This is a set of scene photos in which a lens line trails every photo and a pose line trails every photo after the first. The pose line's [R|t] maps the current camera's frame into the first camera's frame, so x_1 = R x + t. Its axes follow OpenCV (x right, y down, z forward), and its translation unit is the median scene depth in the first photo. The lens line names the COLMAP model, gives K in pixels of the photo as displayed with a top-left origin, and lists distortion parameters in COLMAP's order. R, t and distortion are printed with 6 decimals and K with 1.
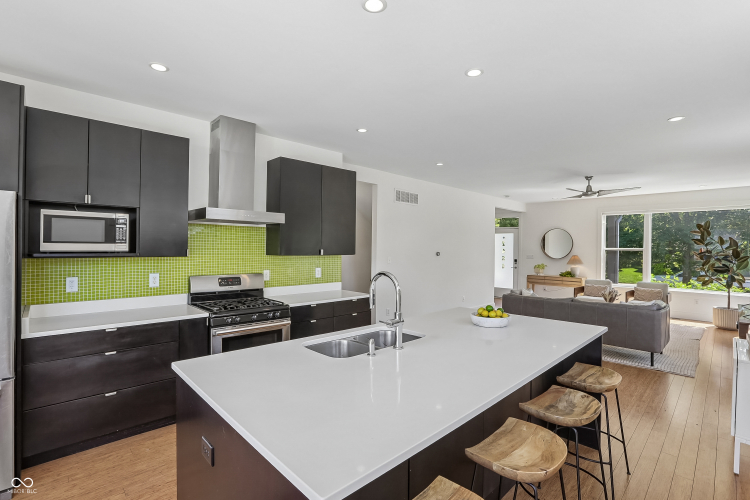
lens RADIAL K [[349.5, 0, 374.3], [0, 349.5, 246.9], [0, 0, 1]] dist [-0.015108, 0.001316]
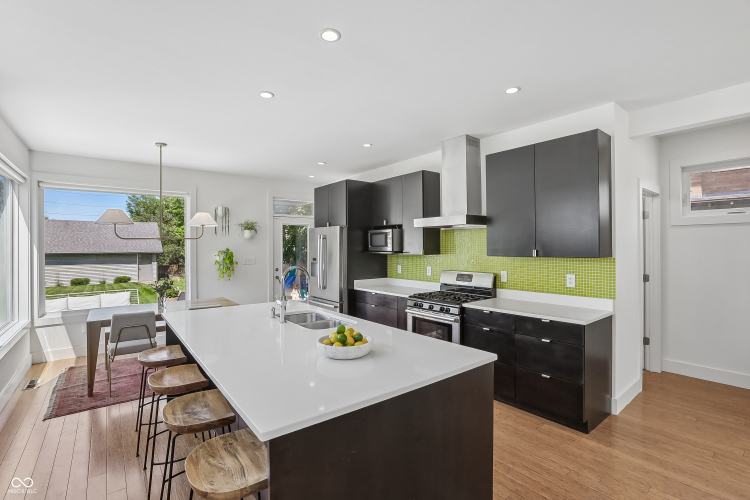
lens RADIAL K [[349.5, 0, 372.3], [0, 349.5, 249.1], [0, 0, 1]] dist [-0.015108, 0.001316]
pose [[-0.088394, -0.006133, -0.996067, 0.613398], [-0.000824, 0.999981, -0.006084, 0.008911], [0.996085, 0.000283, -0.088397, 0.637892]]
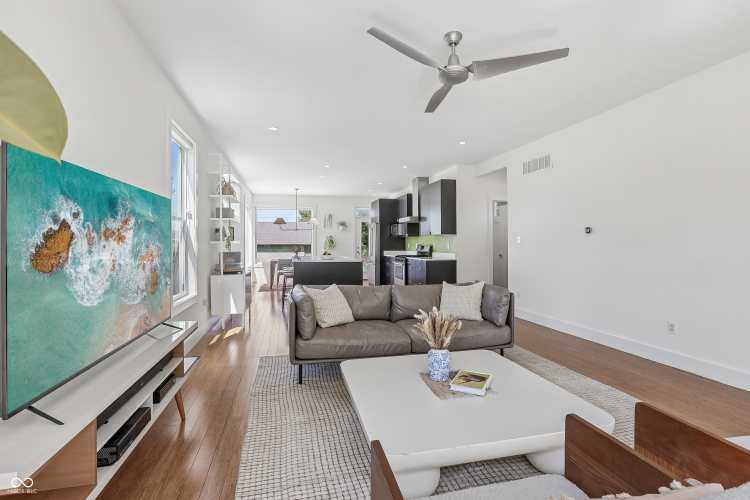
lens RADIAL K [[364.8, 0, 374.4], [0, 364.8, 247.0], [0, 0, 1]] dist [-0.001562, -0.000051]
pose [[-0.487838, -0.000079, -0.872934, 2.216244], [-0.005938, 0.999977, 0.003229, 0.121869], [0.872914, 0.006759, -0.487827, 2.269308]]
